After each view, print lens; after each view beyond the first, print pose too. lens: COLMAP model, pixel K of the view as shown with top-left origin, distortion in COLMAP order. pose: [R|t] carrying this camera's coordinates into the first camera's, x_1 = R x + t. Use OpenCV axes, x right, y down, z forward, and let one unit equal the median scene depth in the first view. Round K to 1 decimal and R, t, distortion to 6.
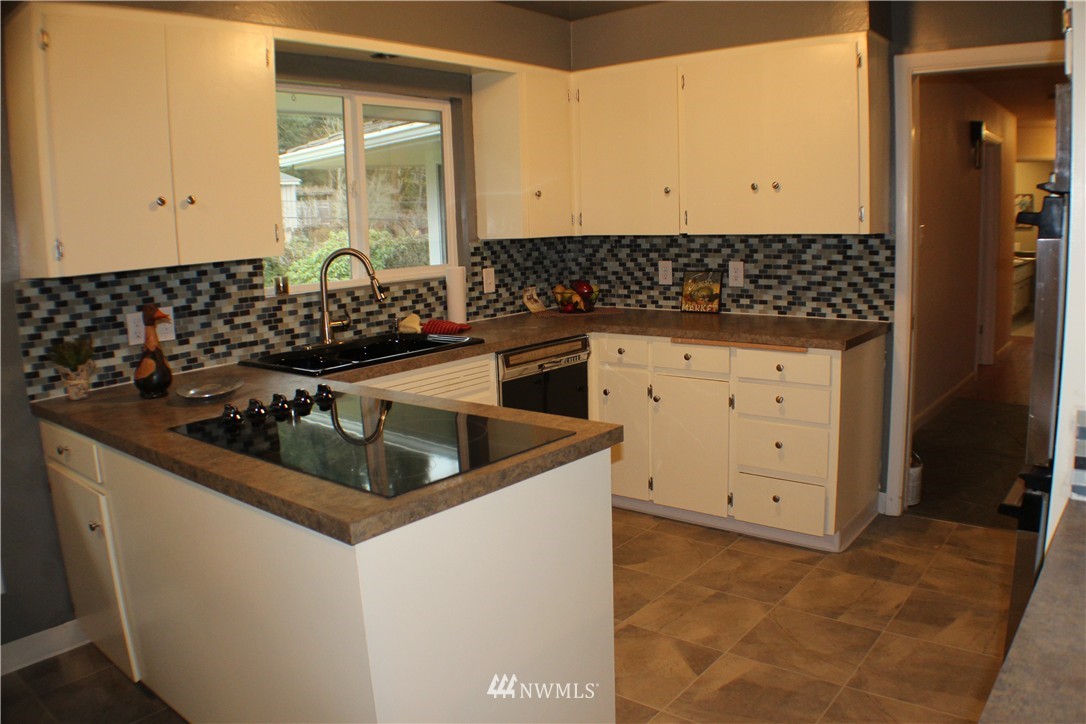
lens RADIAL K [[824.3, 0, 541.2], [0, 824.3, 370.6], [0, 0, 1]] dist [-0.194138, 0.037475]
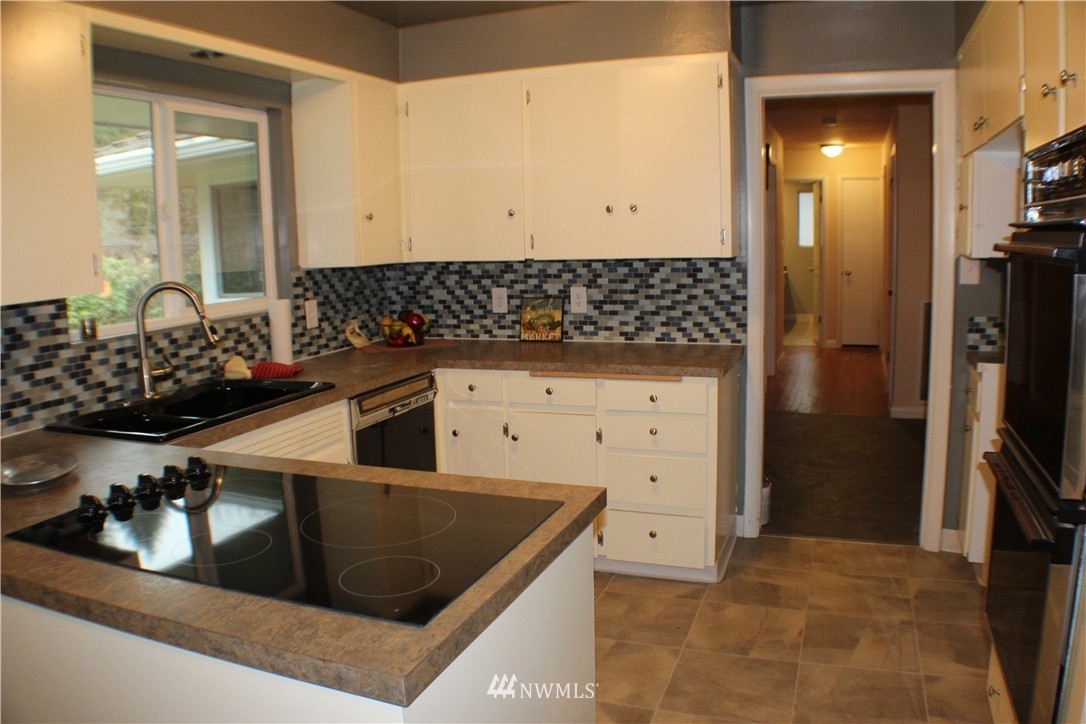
lens RADIAL K [[824.3, 0, 537.0], [0, 824.3, 373.2], [0, 0, 1]] dist [-0.194138, 0.037475]
pose [[0.950357, -0.044665, 0.307939, -0.117668], [0.051851, 0.998539, -0.015189, -0.022361], [-0.306811, 0.030402, 0.951285, 0.103883]]
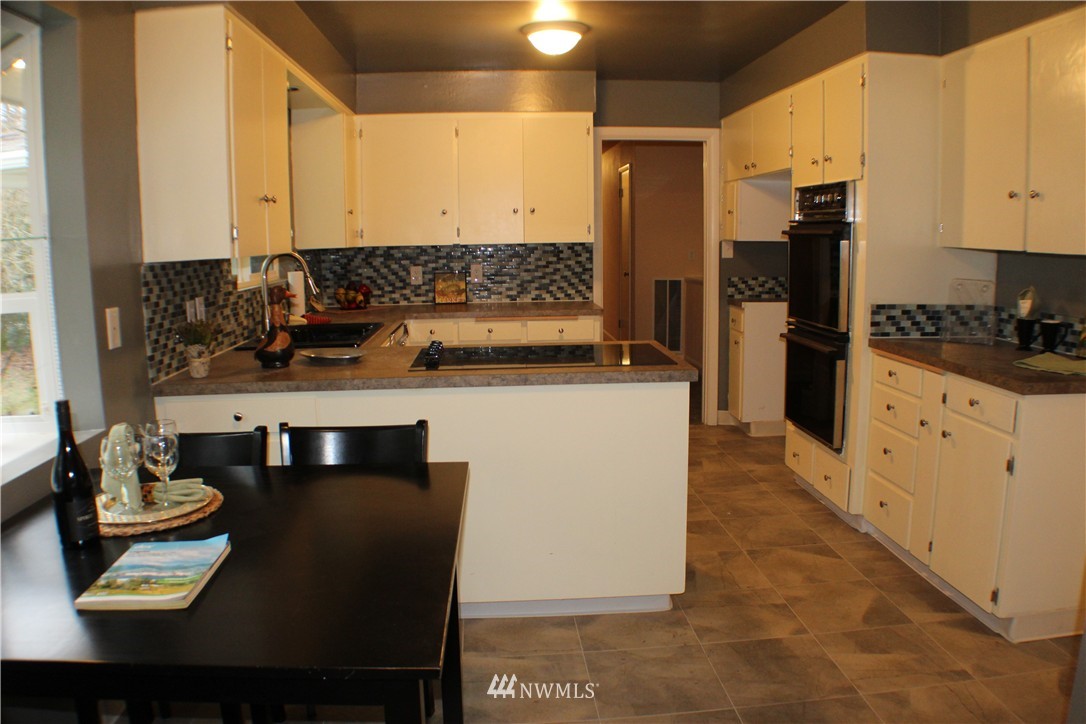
lens RADIAL K [[824.3, 0, 541.7], [0, 824.3, 385.4], [0, 0, 1]] dist [-0.194138, 0.037475]
pose [[0.728235, -0.098105, 0.678269, -0.686463], [0.111534, 0.993472, 0.023946, 0.050801], [-0.676191, 0.058212, 0.734423, -0.083675]]
